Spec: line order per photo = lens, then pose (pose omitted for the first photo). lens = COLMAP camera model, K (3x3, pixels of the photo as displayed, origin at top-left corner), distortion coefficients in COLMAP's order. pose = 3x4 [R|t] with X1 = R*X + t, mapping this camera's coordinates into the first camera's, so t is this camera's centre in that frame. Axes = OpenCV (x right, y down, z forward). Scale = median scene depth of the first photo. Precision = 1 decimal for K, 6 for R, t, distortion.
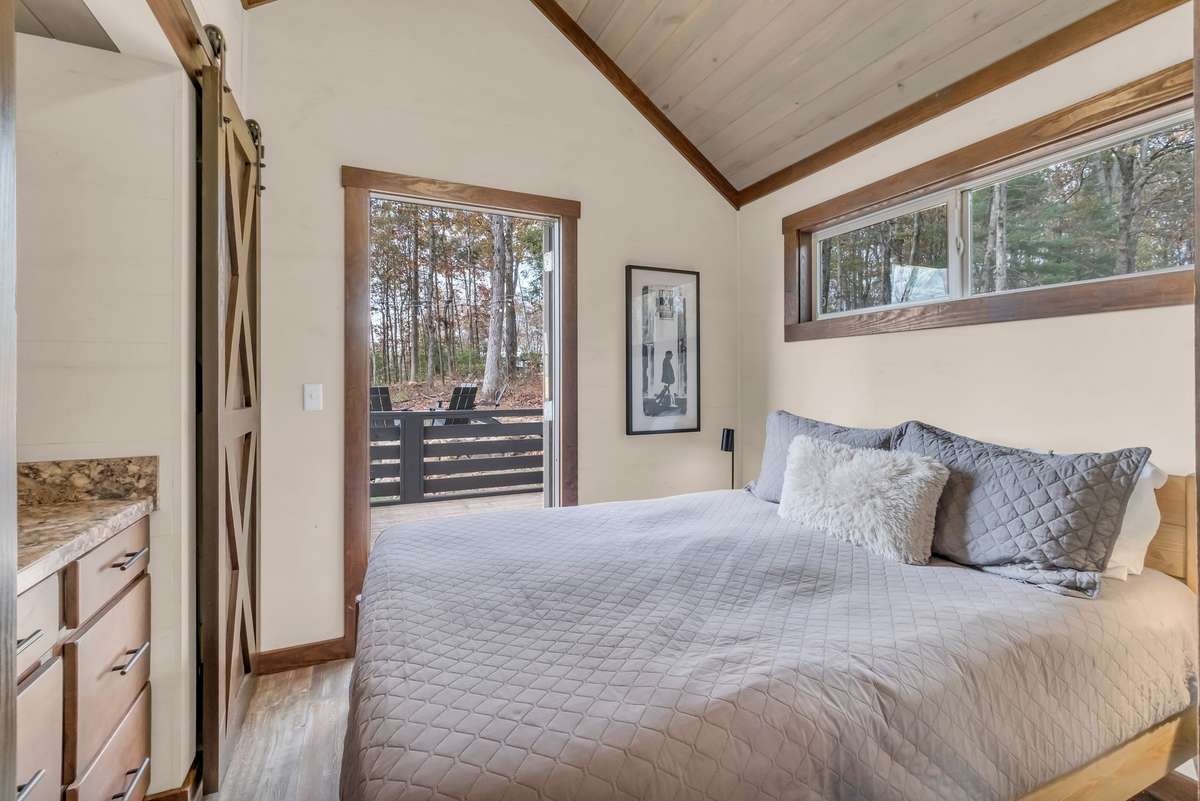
lens RADIAL K [[545.9, 0, 620.1], [0, 545.9, 365.6], [0, 0, 1]] dist [-0.004159, -0.000227]
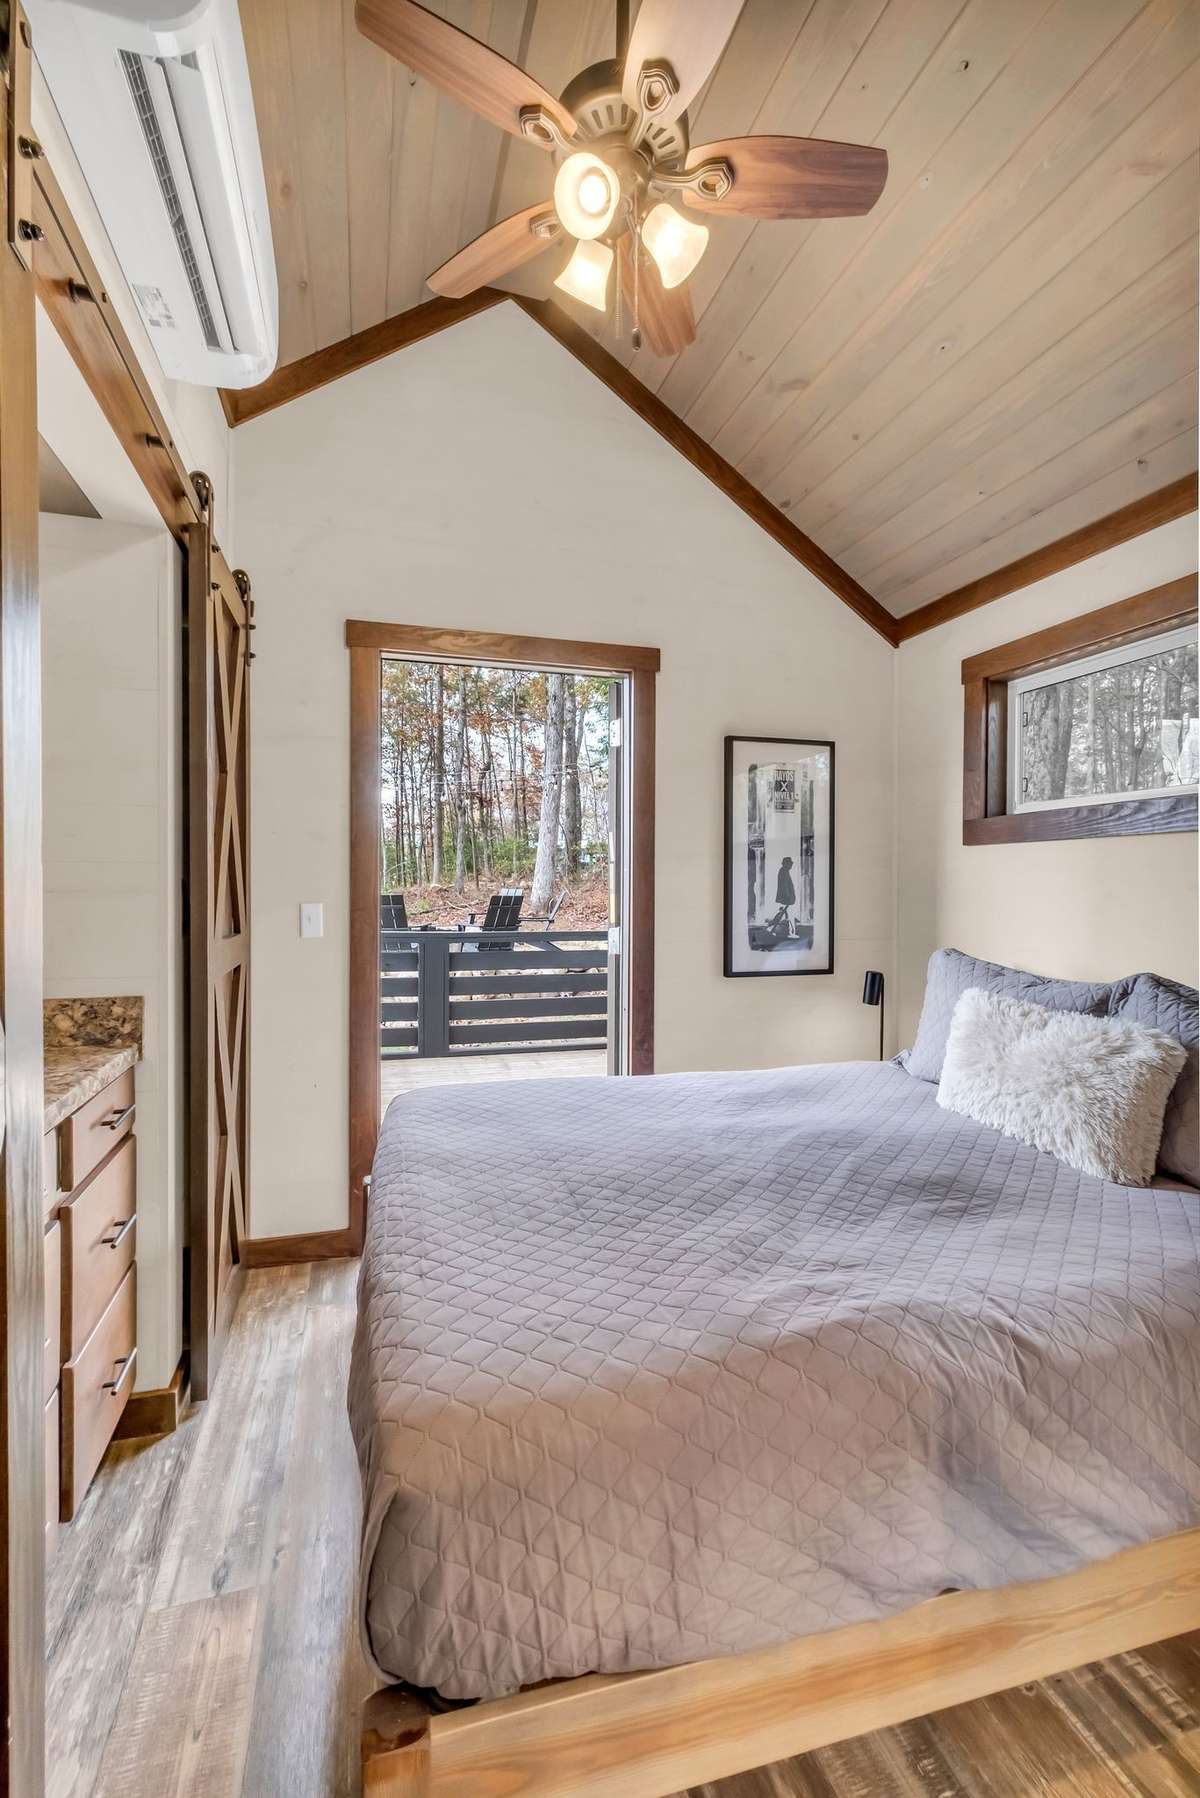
lens RADIAL K [[817.9, 0, 609.5], [0, 817.9, 870.9], [0, 0, 1]] dist [-0.004159, -0.000227]
pose [[0.988055, 0.008654, -0.153859, 0.044854], [-0.006449, 0.999869, 0.014822, -0.040356], [0.153967, -0.013653, 0.987982, -0.106369]]
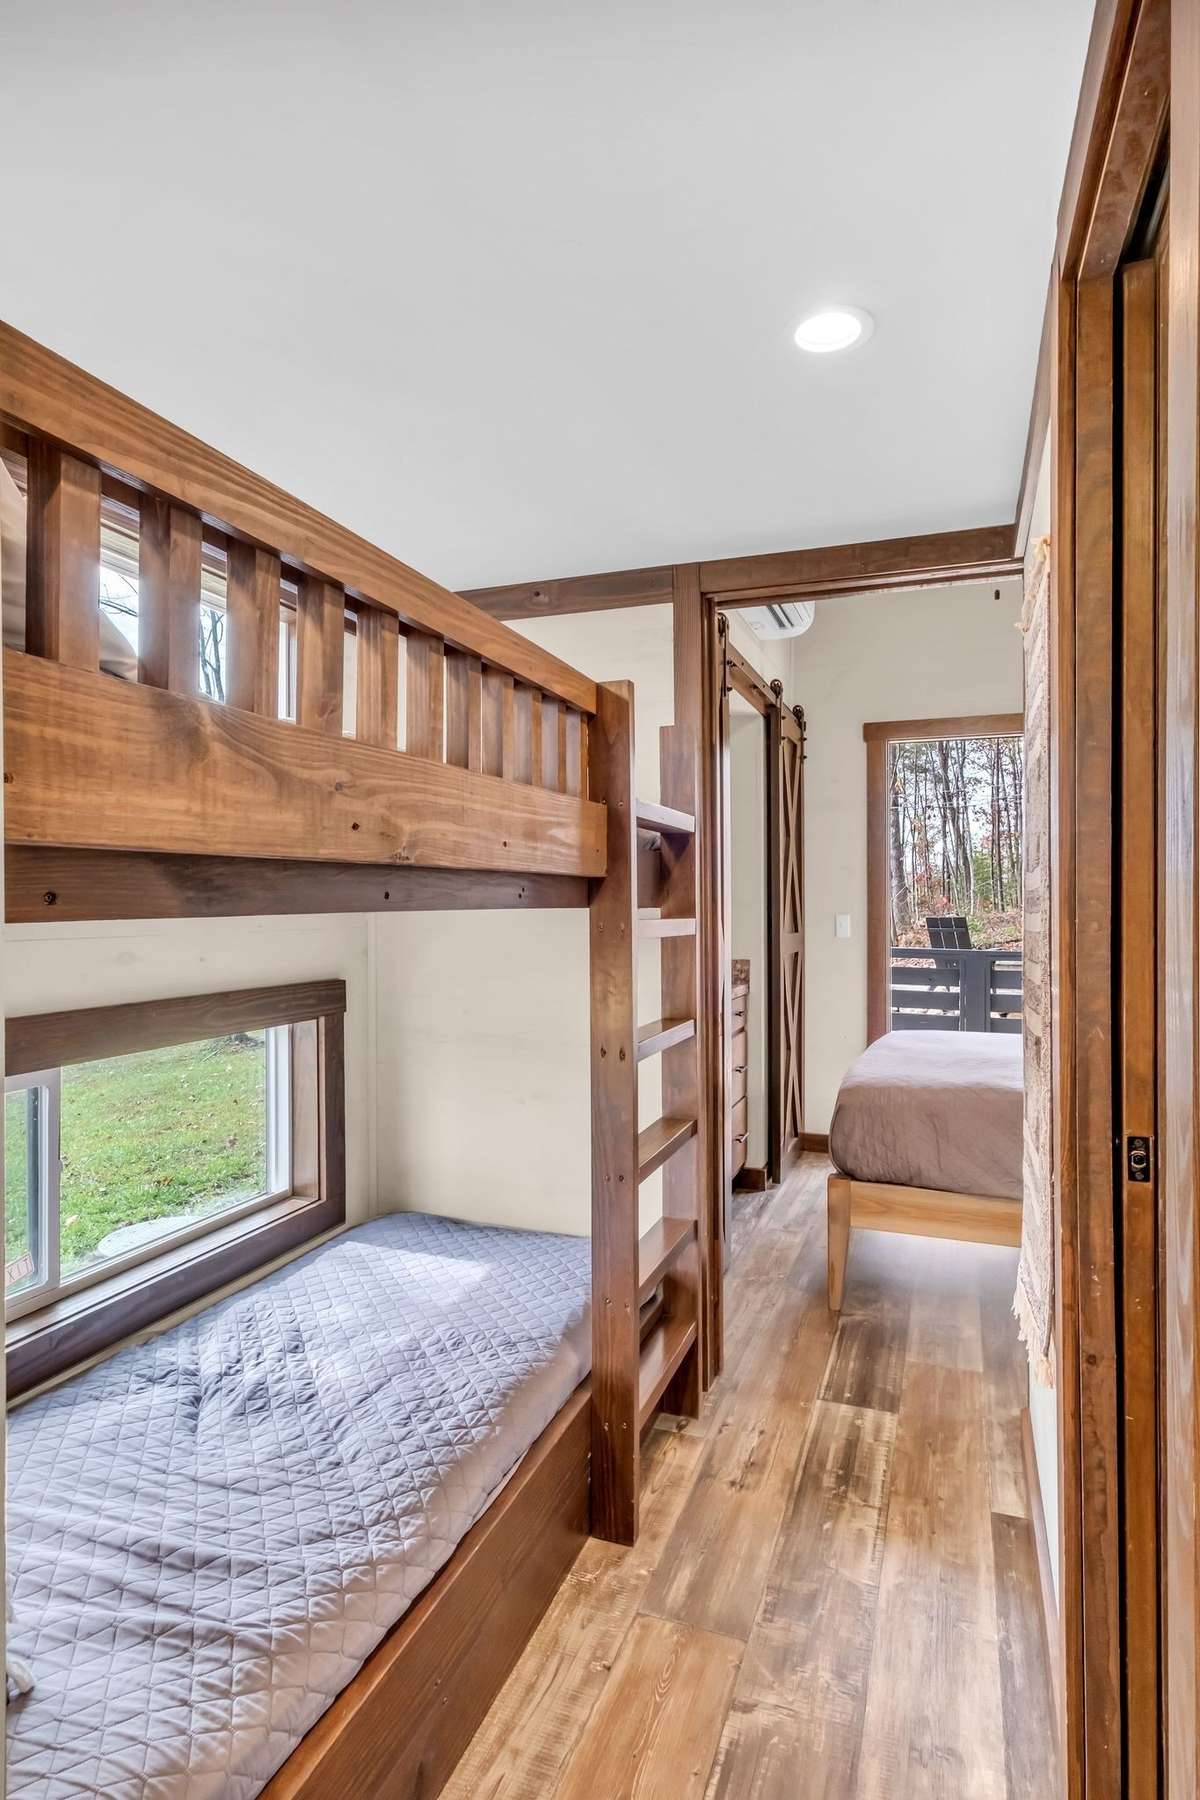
lens RADIAL K [[982.0, 0, 609.5], [0, 982.0, 896.5], [0, 0, 1]] dist [-0.001082, 0.000265]
pose [[0.711250, 0.008667, -0.702886, 0.696139], [0.007232, 0.999781, 0.019646, -0.062584], [0.702902, -0.019057, 0.711031, -1.051632]]
